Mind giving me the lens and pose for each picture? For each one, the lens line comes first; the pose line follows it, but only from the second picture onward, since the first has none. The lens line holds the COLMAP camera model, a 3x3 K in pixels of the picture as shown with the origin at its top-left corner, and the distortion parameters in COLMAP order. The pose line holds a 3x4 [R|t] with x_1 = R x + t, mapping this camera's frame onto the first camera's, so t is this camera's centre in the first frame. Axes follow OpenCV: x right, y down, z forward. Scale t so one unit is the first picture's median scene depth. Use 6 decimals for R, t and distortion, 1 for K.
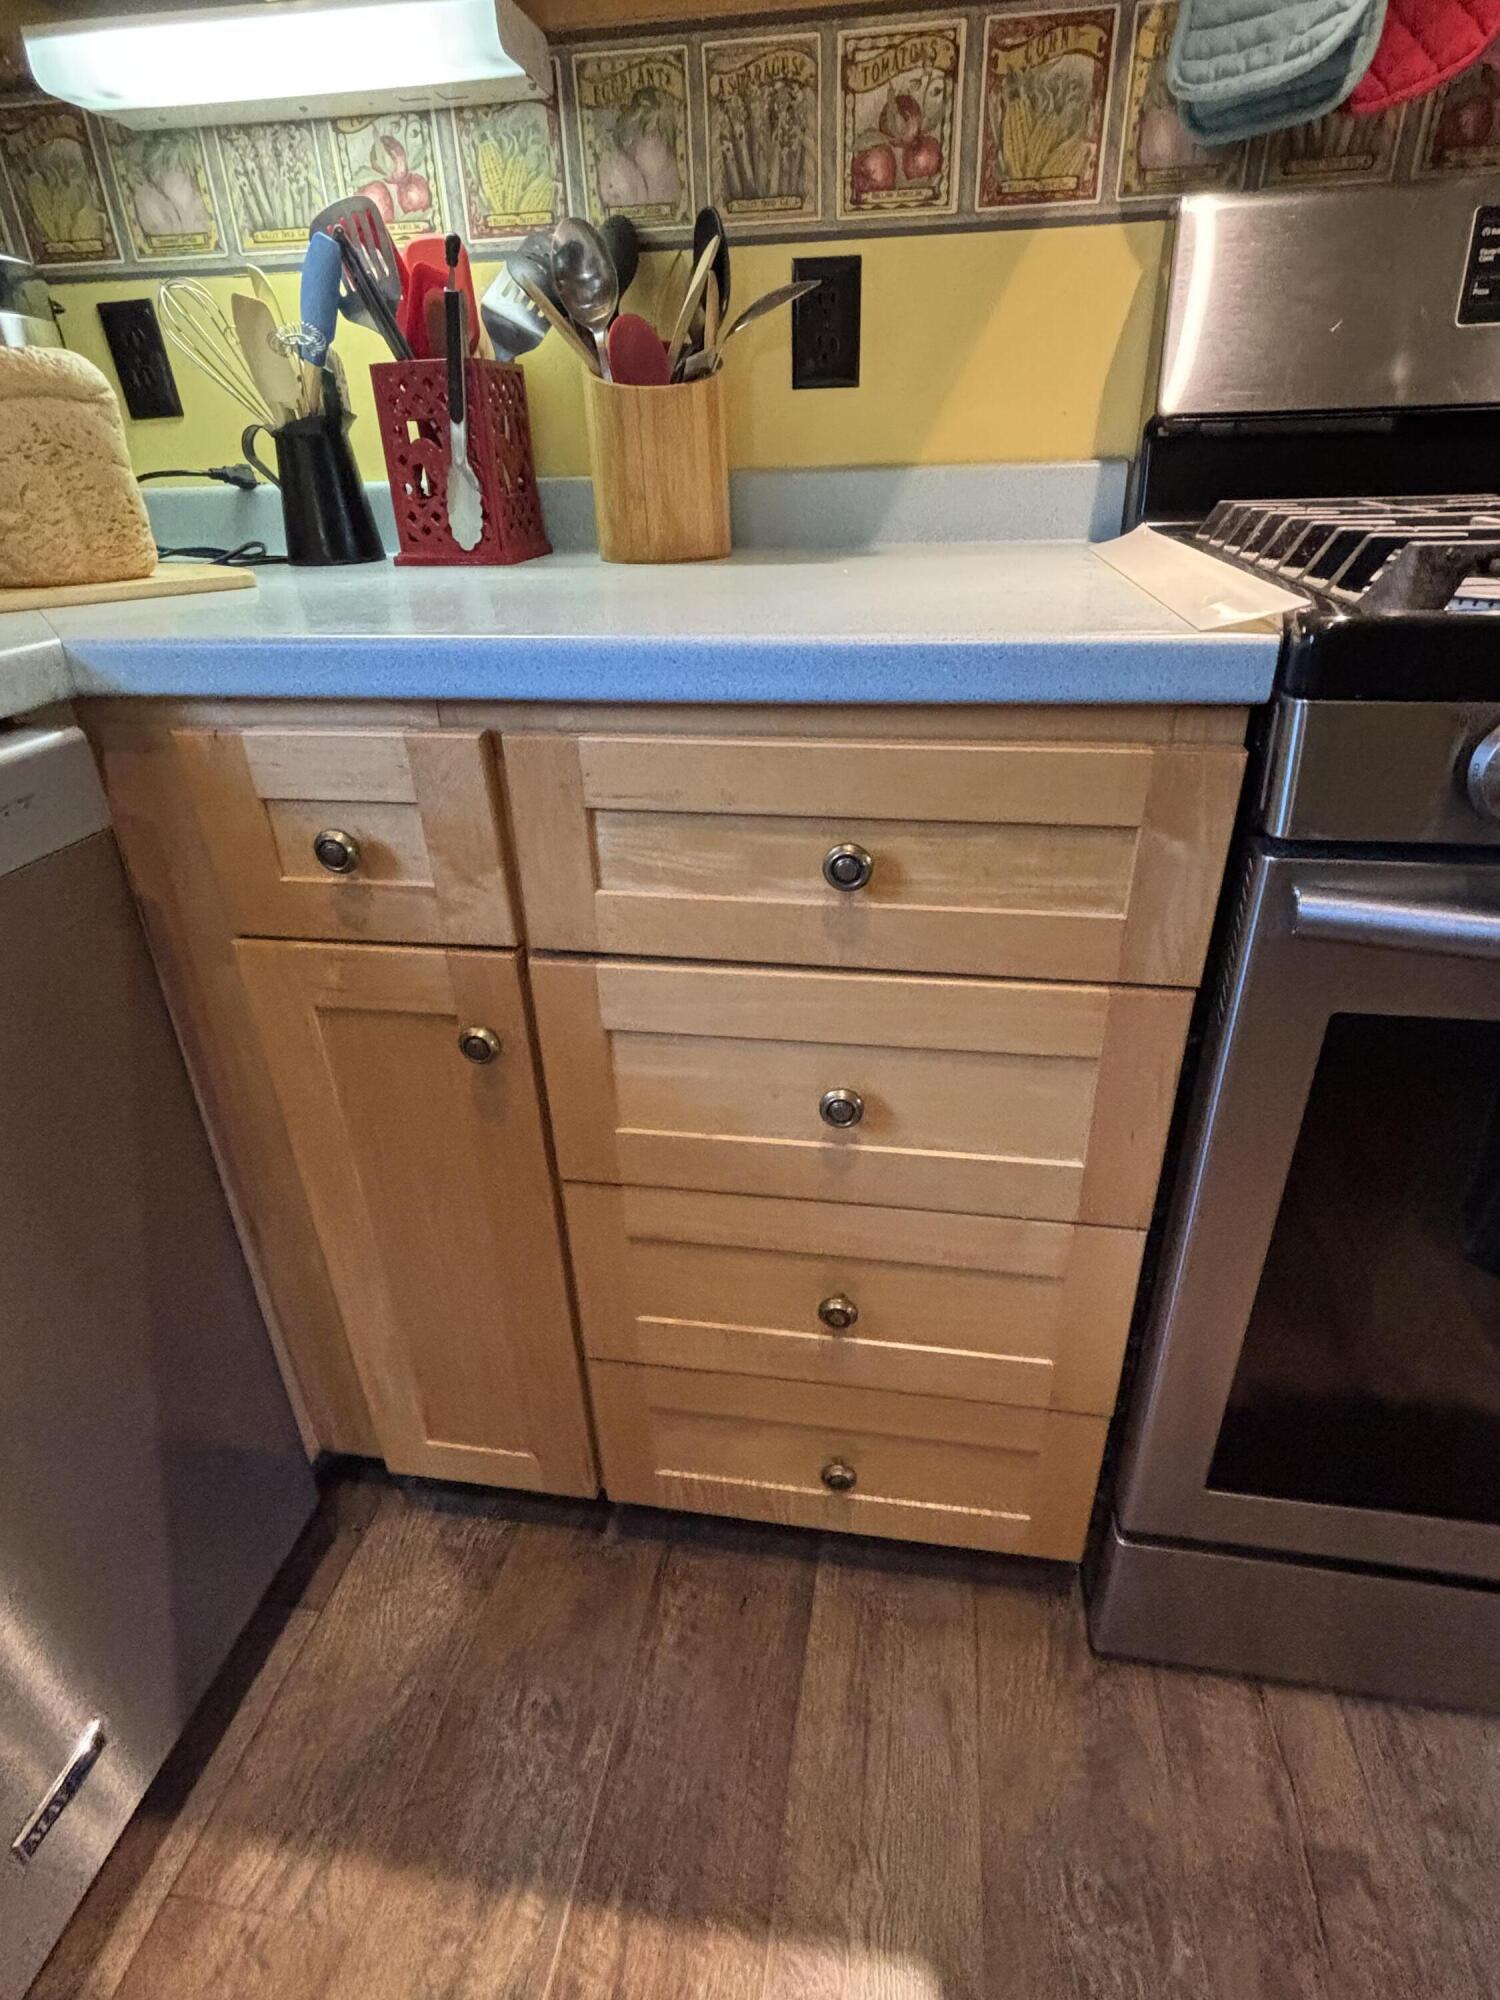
lens RADIAL K [[1038.3, 0, 760.0], [0, 1038.3, 995.4], [0, 0, 1]] dist [-0.004768, 0.003175]
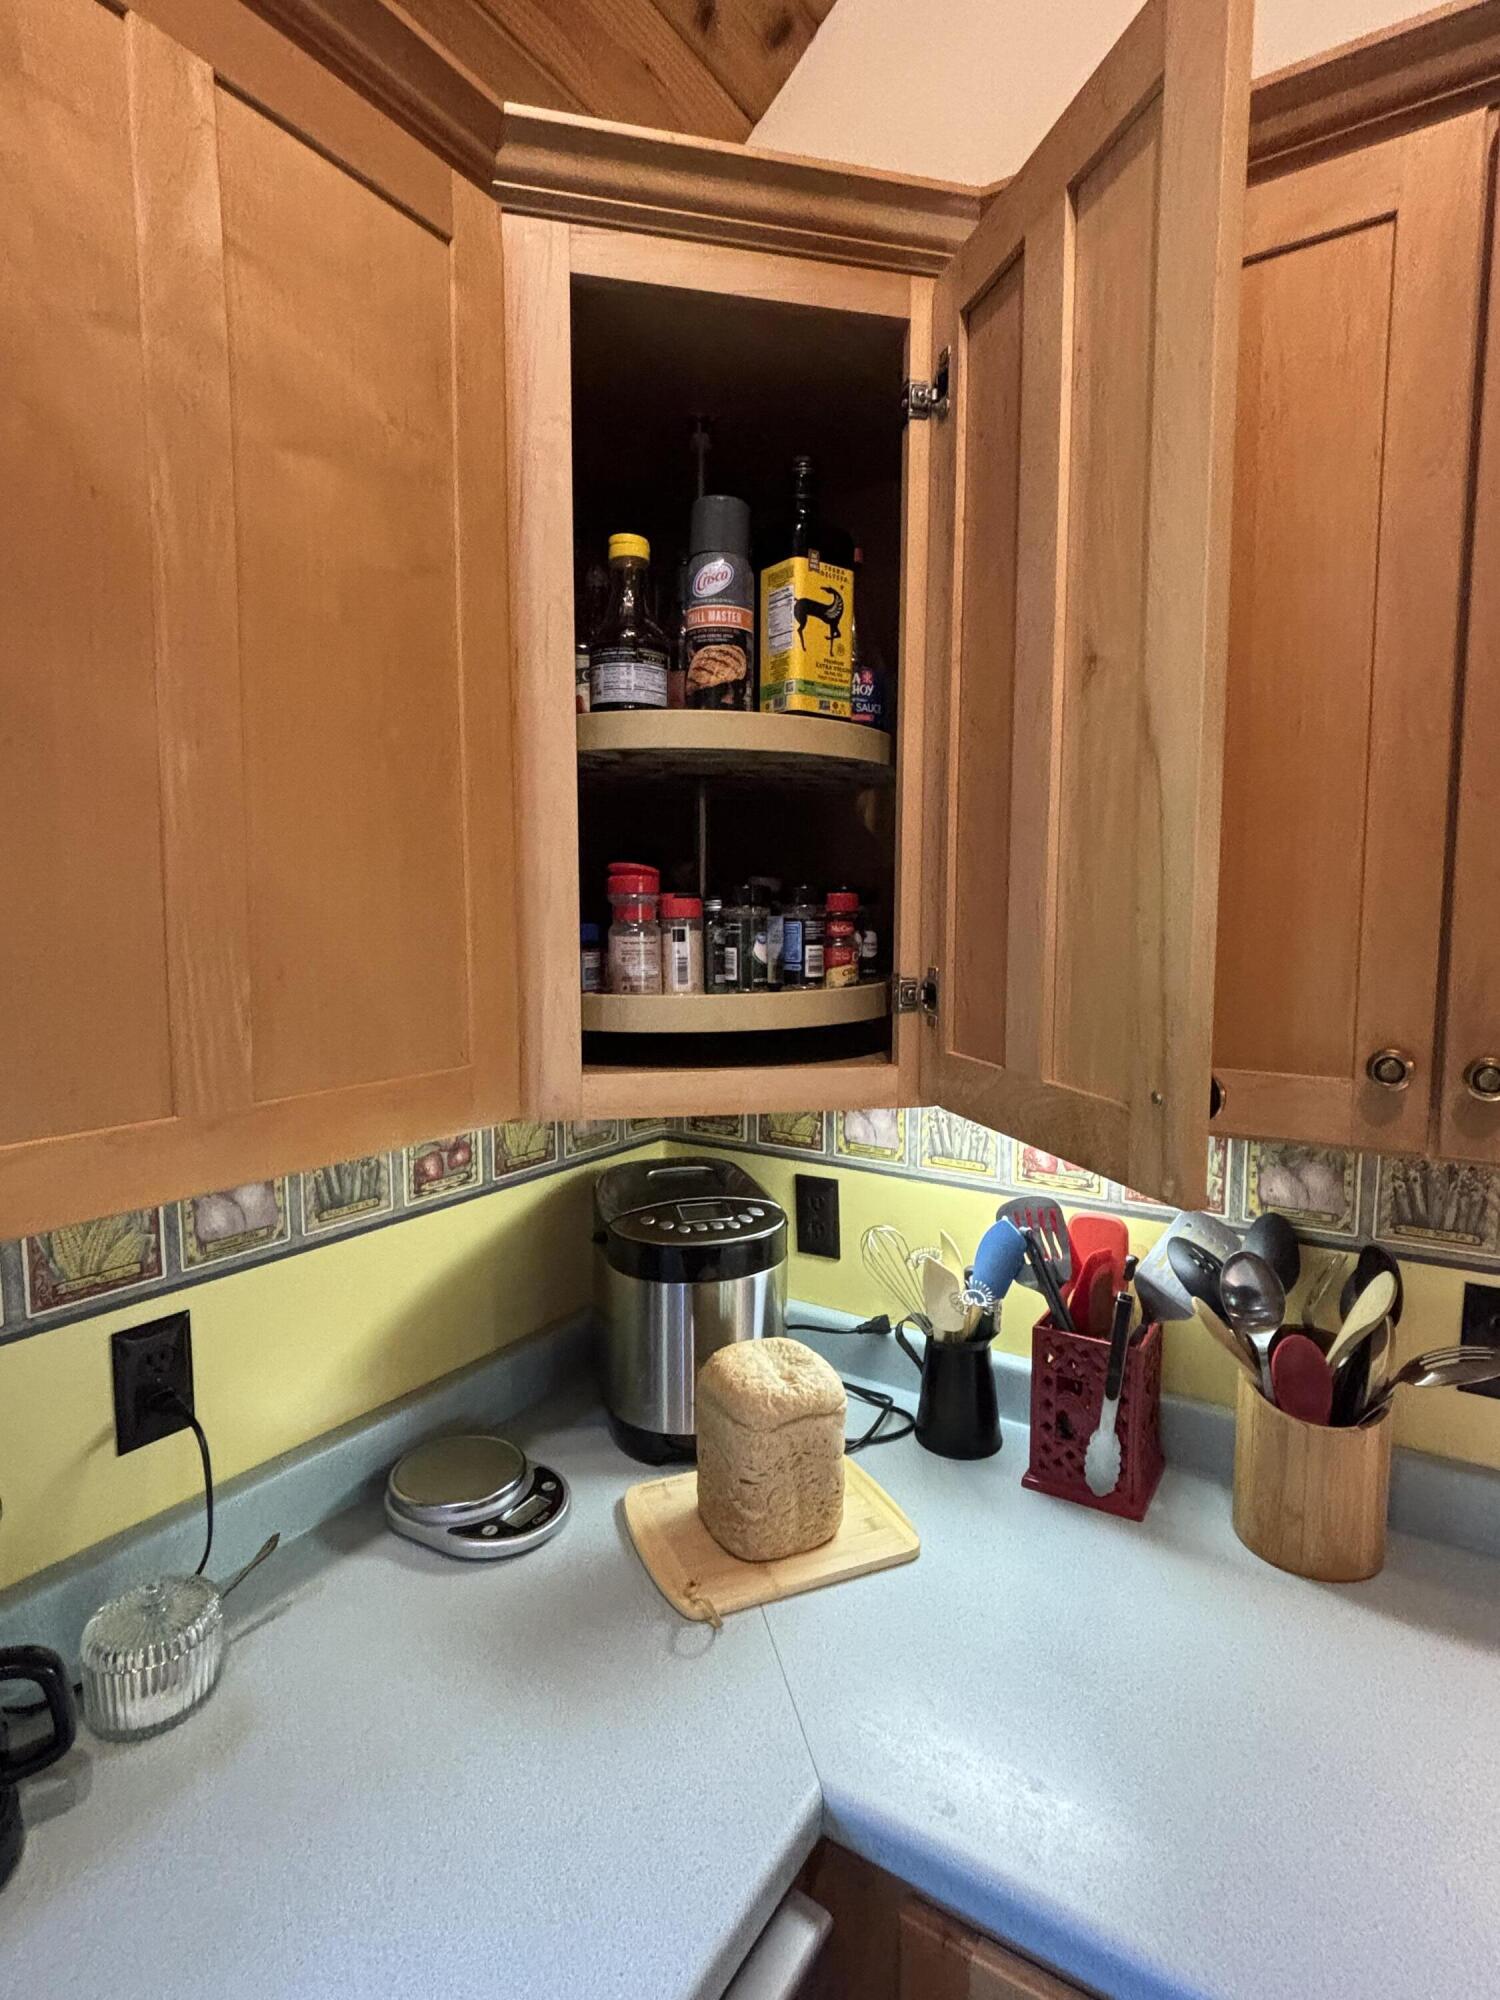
lens RADIAL K [[1038.3, 0, 748.6], [0, 1038.3, 990.3], [0, 0, 1]] dist [-0.004768, 0.003175]
pose [[0.916987, 0.059872, -0.394398, -0.239396], [-0.210280, 0.912709, -0.350350, -0.487451], [0.338995, 0.404201, 0.849532, -0.222995]]
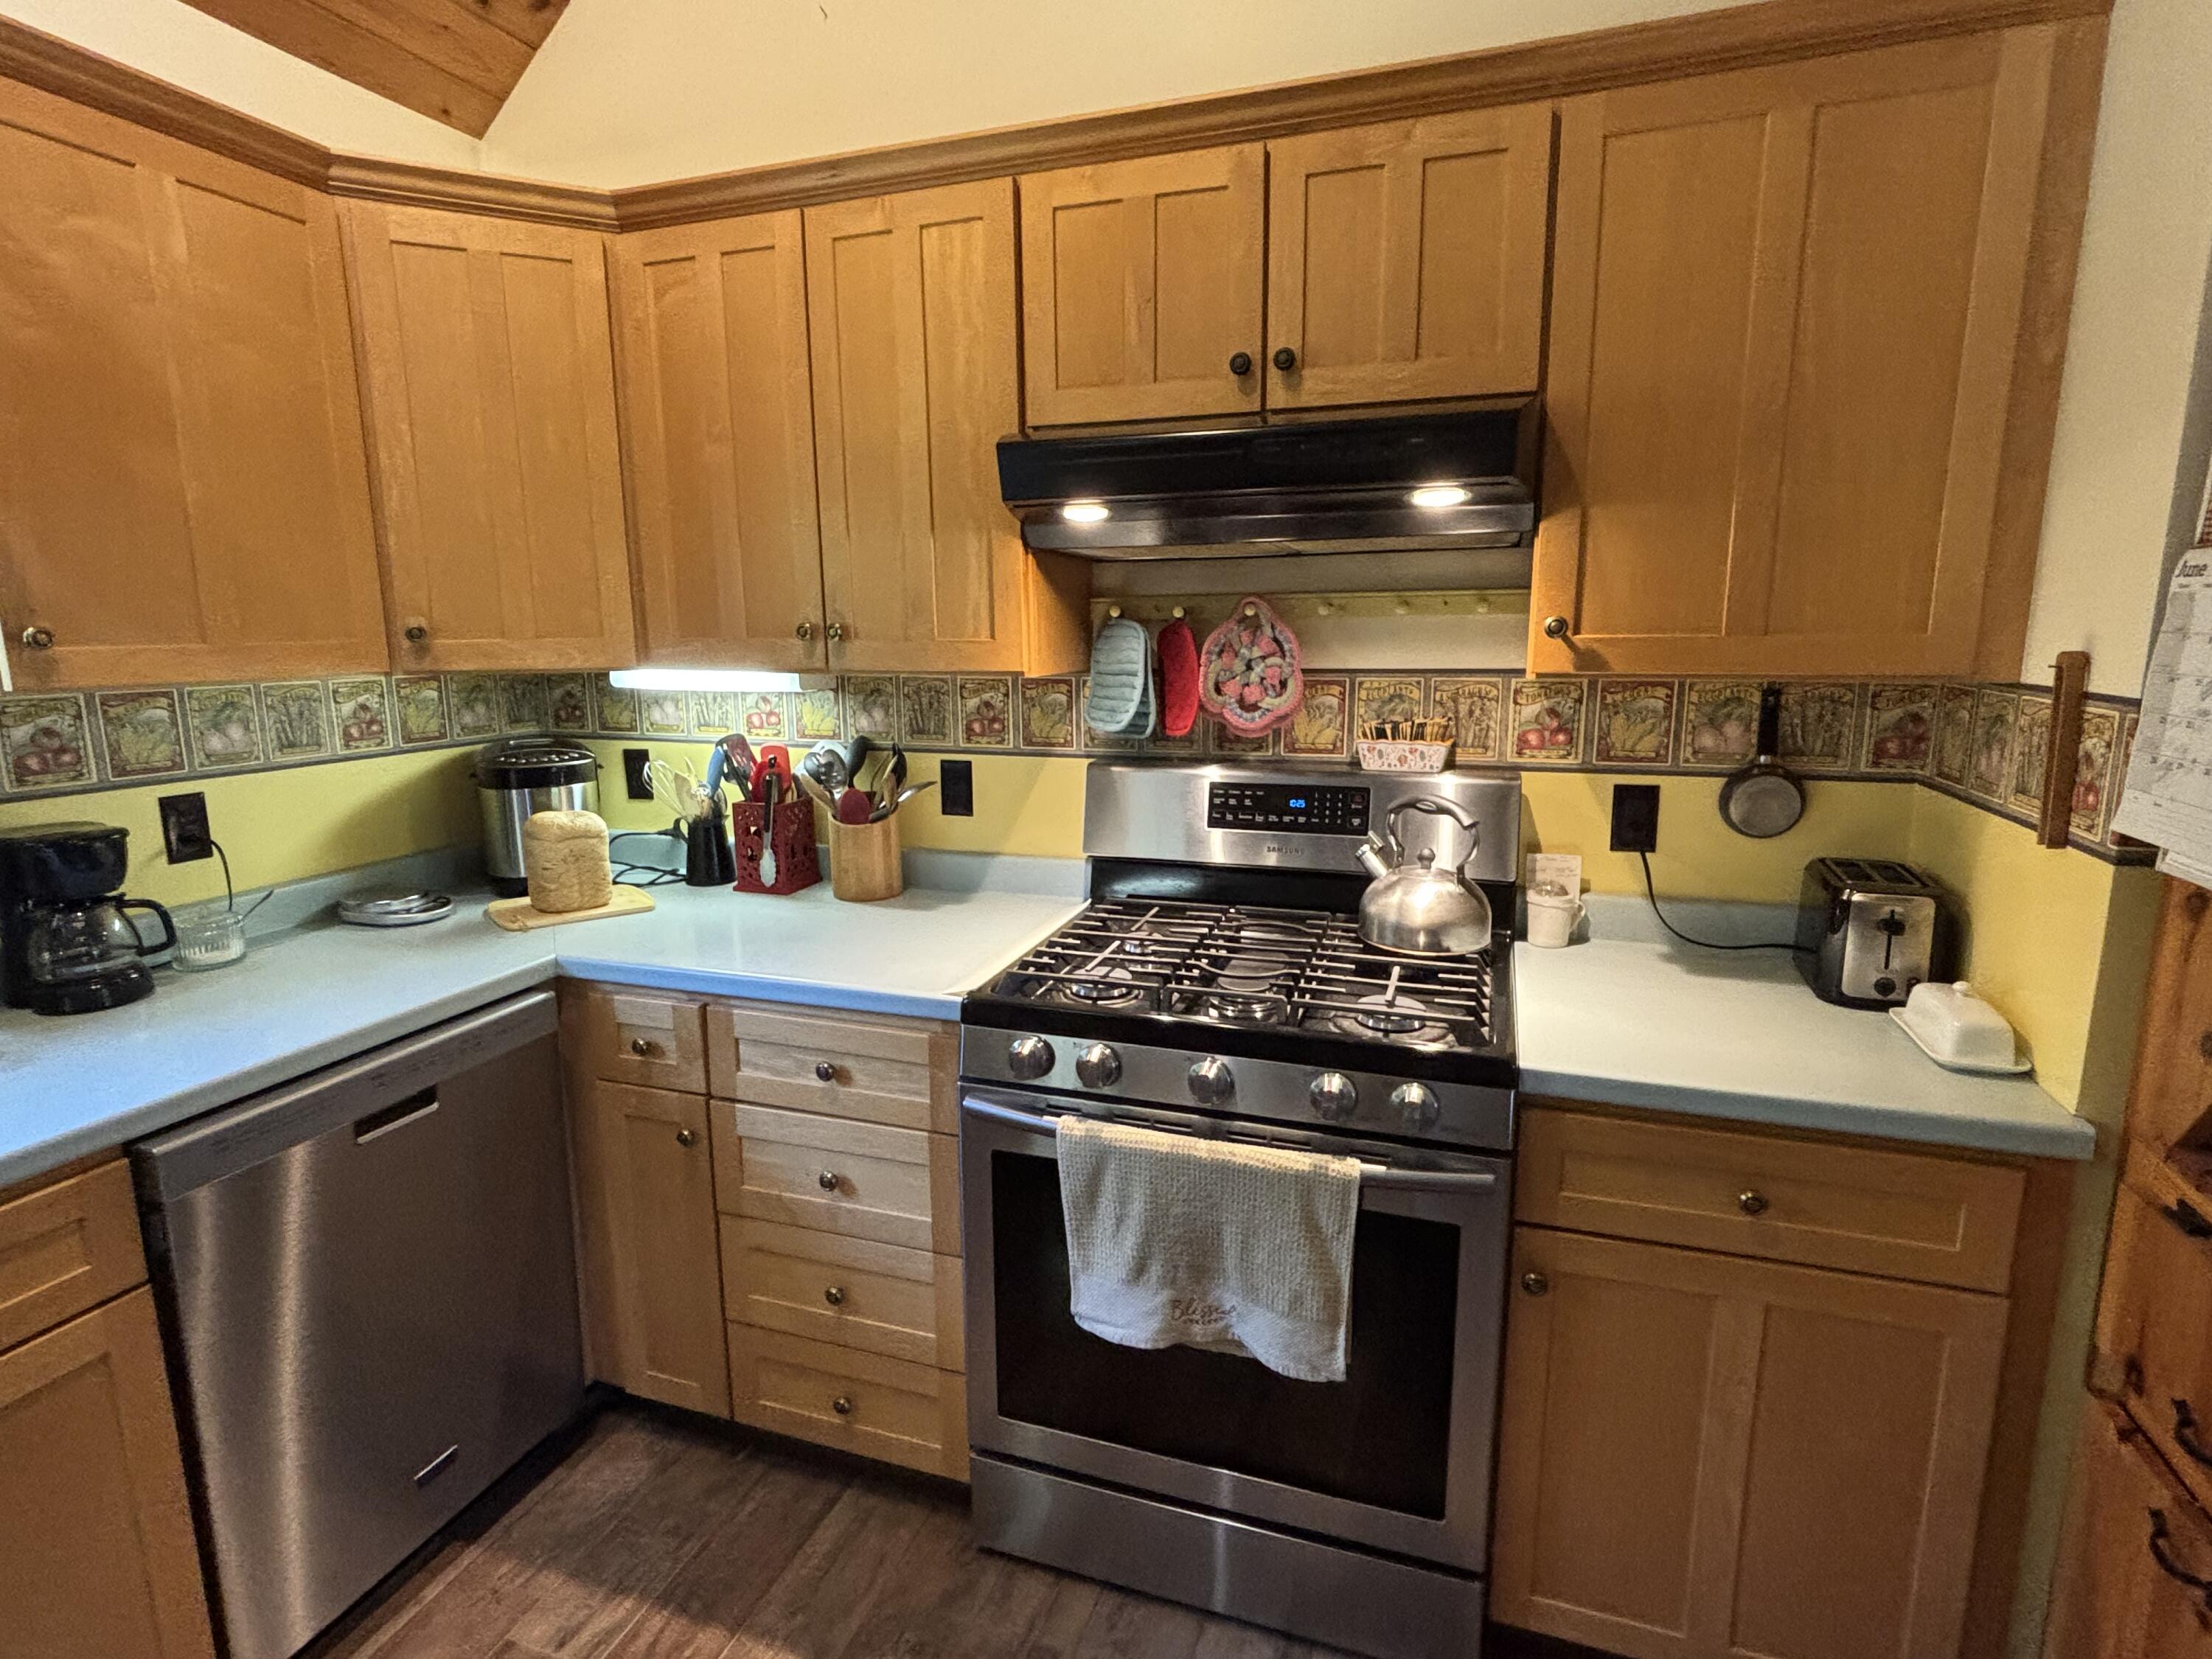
lens RADIAL K [[1148.3, 0, 1099.2], [0, 1148.3, 820.7], [0, 0, 1]] dist [-0.004768, 0.003175]
pose [[0.986013, 0.047613, -0.159725, 0.724239], [-0.094279, 0.949606, -0.298931, 0.040754], [0.137443, 0.309809, 0.940813, -1.058051]]
